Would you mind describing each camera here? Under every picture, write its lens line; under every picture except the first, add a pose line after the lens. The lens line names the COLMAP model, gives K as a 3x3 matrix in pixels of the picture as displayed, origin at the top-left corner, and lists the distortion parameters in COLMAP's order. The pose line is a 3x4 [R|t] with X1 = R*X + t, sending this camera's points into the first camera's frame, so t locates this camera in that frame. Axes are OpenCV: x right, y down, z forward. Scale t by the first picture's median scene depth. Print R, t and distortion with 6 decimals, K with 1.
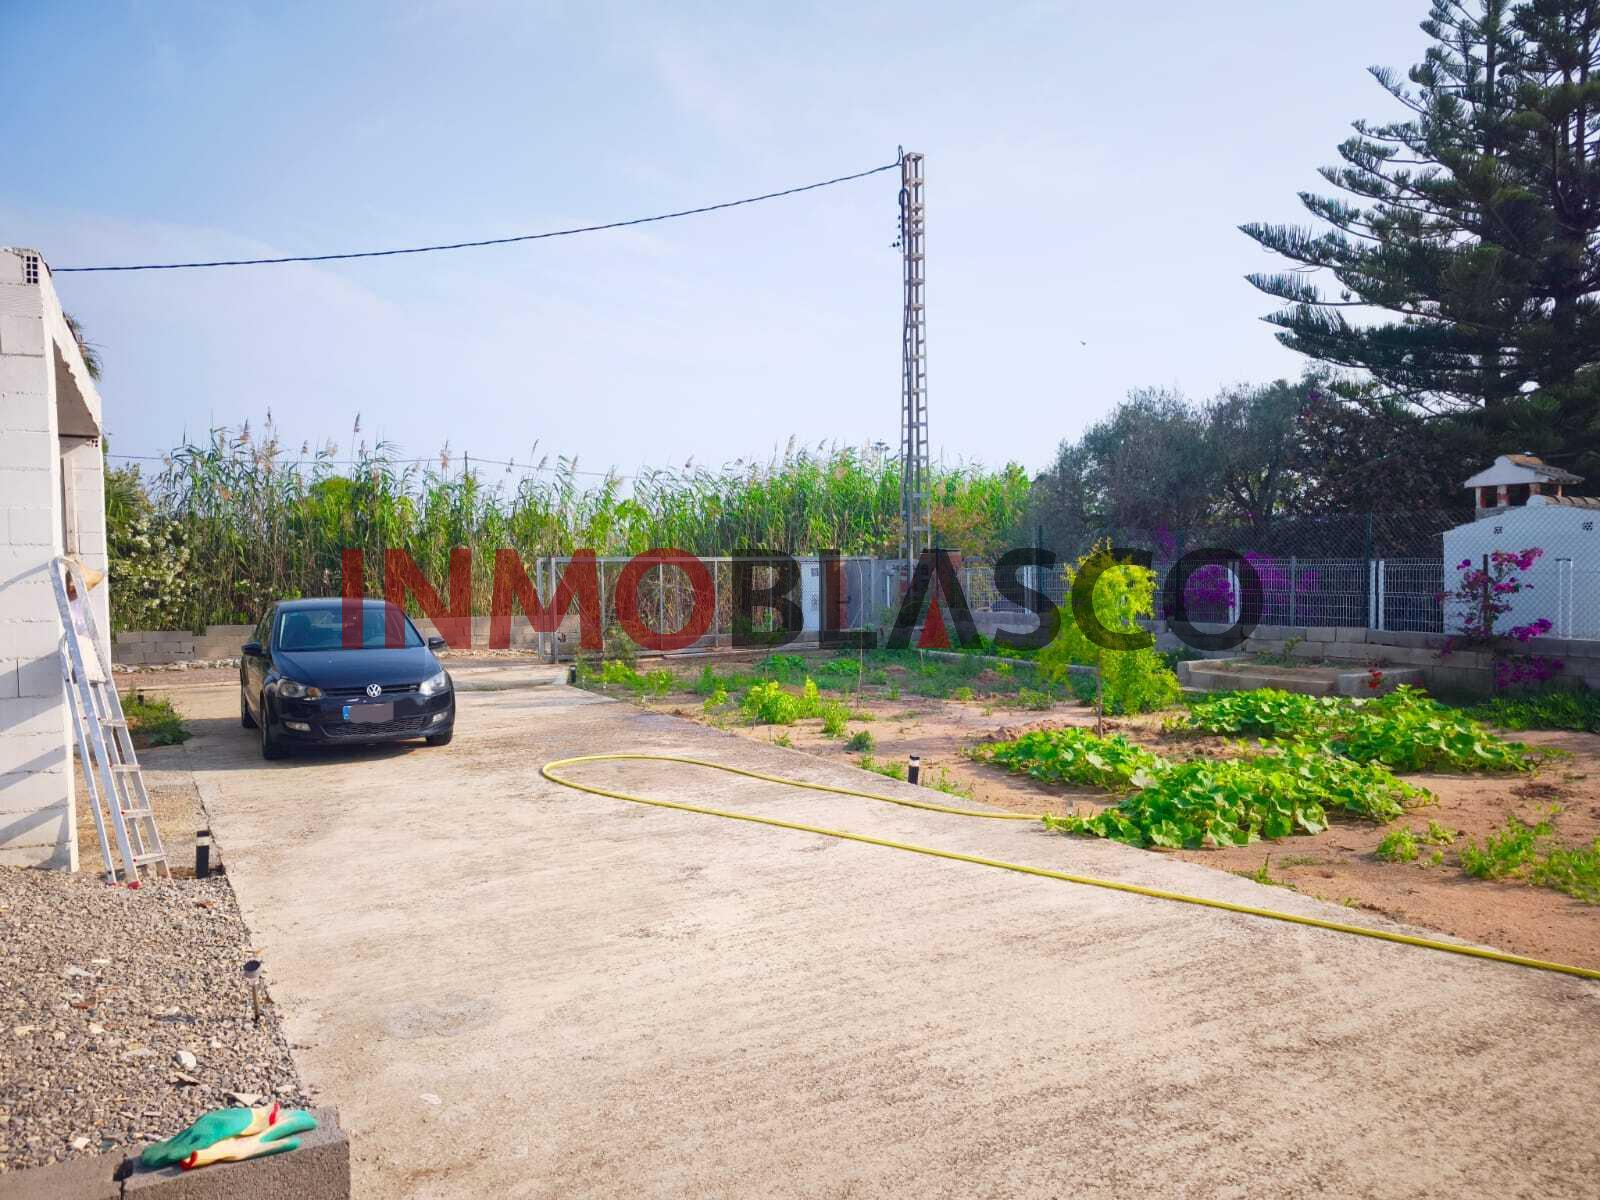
lens RADIAL K [[1072.6, 0, 839.5], [0, 1072.6, 627.8], [0, 0, 1]] dist [-0.020549, 0.001015]
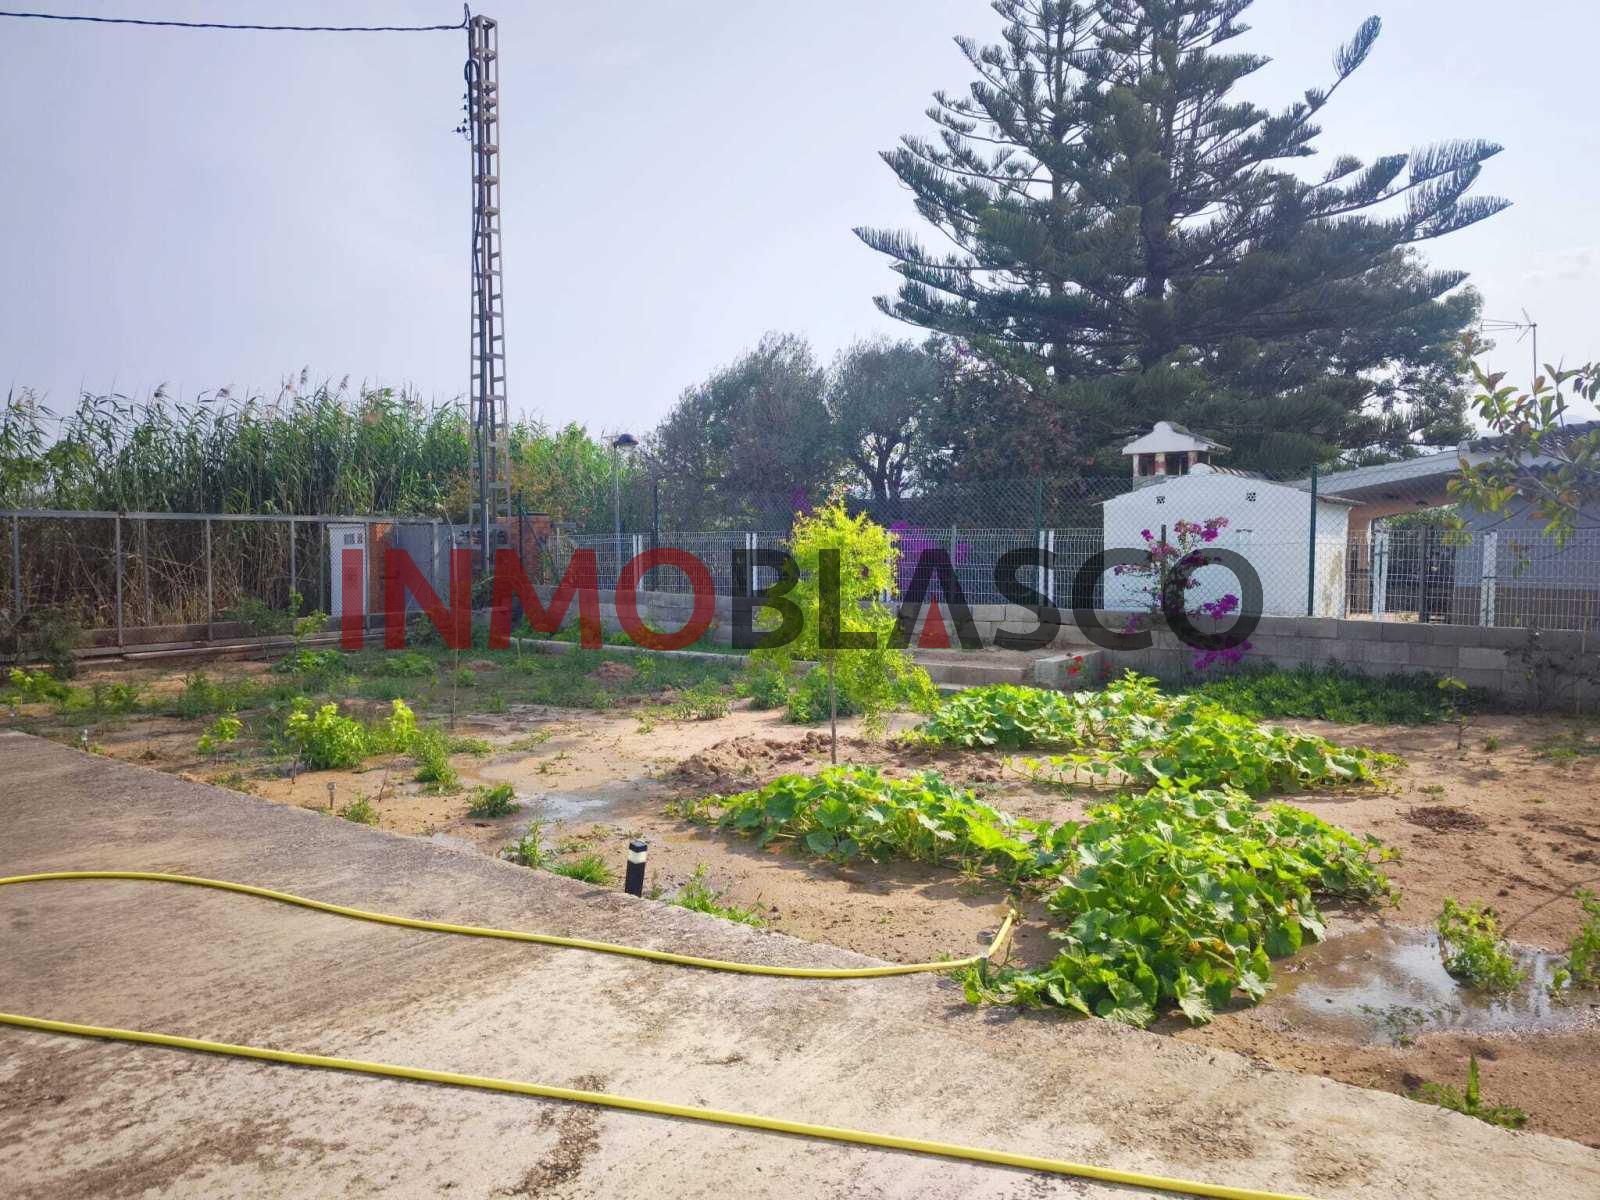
lens RADIAL K [[1080.7, 0, 811.8], [0, 1080.7, 591.0], [0, 0, 1]] dist [0.006983, 0.000960]
pose [[0.919597, -0.005494, 0.392825, -0.036938], [0.010220, 0.999898, -0.009940, -0.004525], [-0.392731, 0.013155, 0.919559, 0.226126]]
